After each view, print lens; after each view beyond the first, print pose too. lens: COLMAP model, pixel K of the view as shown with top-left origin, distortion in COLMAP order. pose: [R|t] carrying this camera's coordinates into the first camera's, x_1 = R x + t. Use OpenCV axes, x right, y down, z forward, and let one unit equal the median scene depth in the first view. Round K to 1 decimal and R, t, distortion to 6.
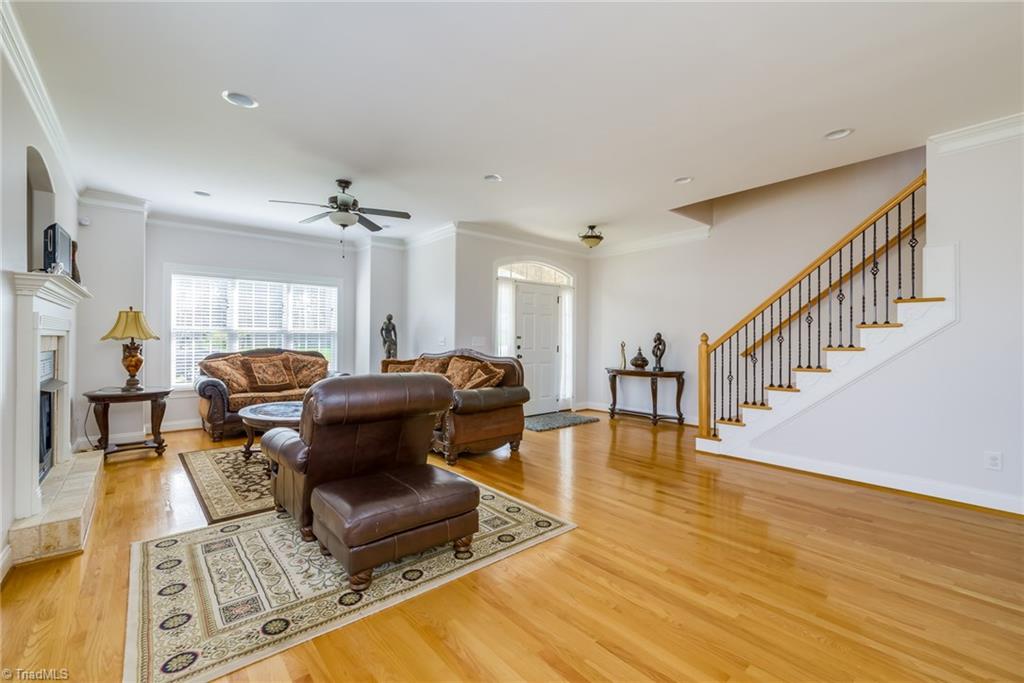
lens RADIAL K [[424.3, 0, 506.5], [0, 424.3, 336.9], [0, 0, 1]] dist [-0.014301, 0.000165]
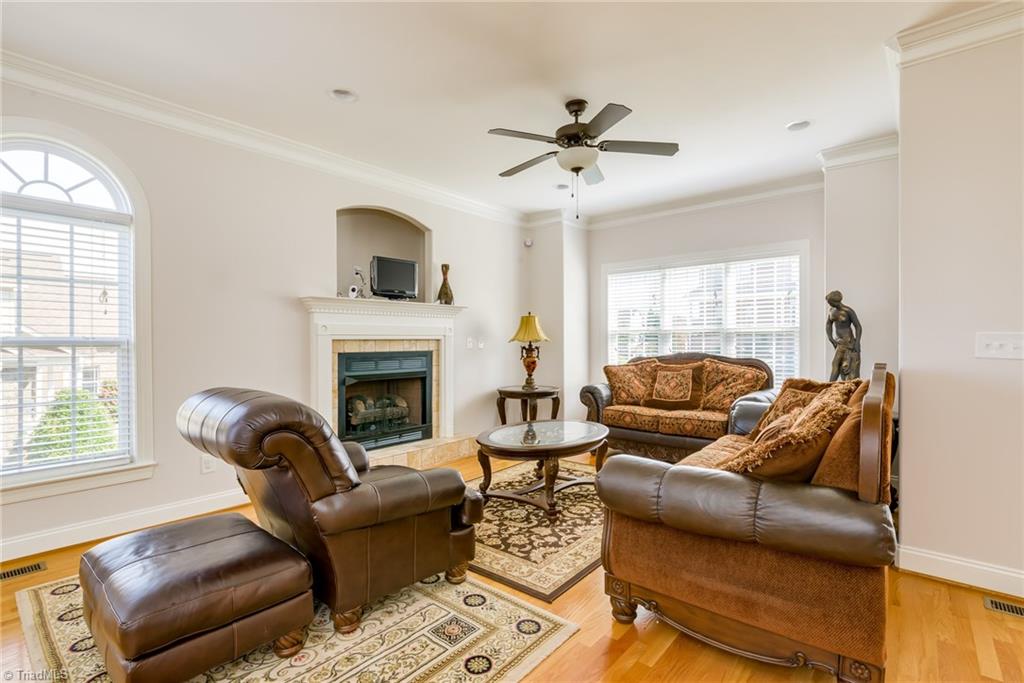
lens RADIAL K [[476.9, 0, 512.1], [0, 476.9, 340.4], [0, 0, 1]] dist [0.000340, -0.000351]
pose [[0.173885, -0.005677, -0.984750, 0.226874], [0.011210, 0.999930, -0.003785, 0.004265], [0.984702, -0.010381, 0.173936, 0.523631]]
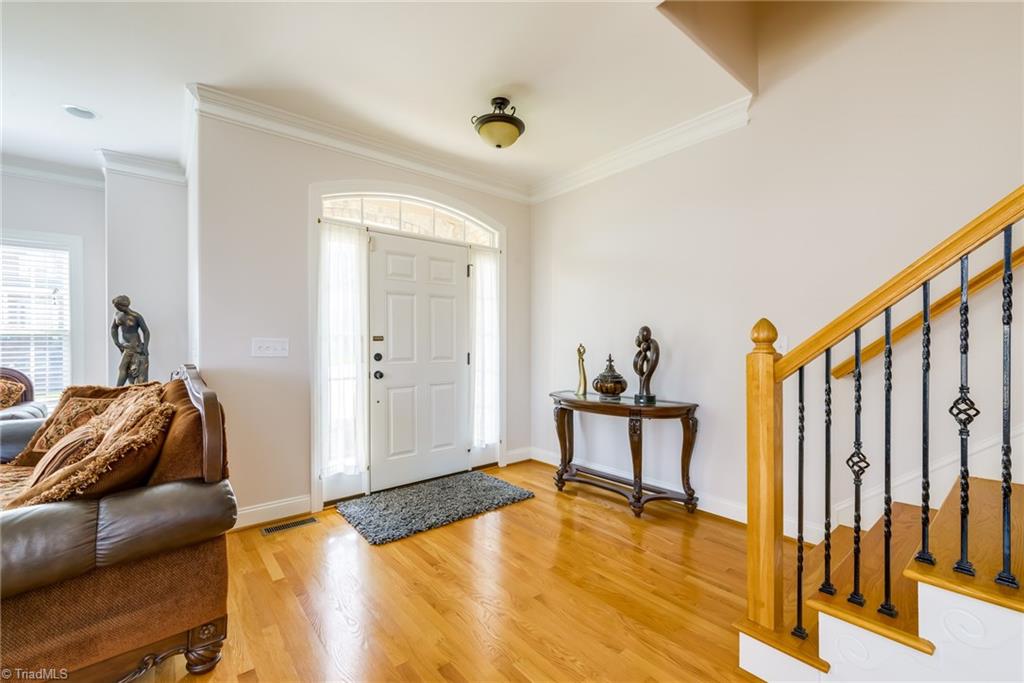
lens RADIAL K [[424.3, 0, 510.8], [0, 424.3, 345.5], [0, 0, 1]] dist [-0.014301, 0.000165]
pose [[0.999969, -0.007773, 0.000824, 0.198378], [0.007762, 0.999885, 0.013054, 0.004526], [-0.000925, -0.013047, 0.999914, 0.497535]]
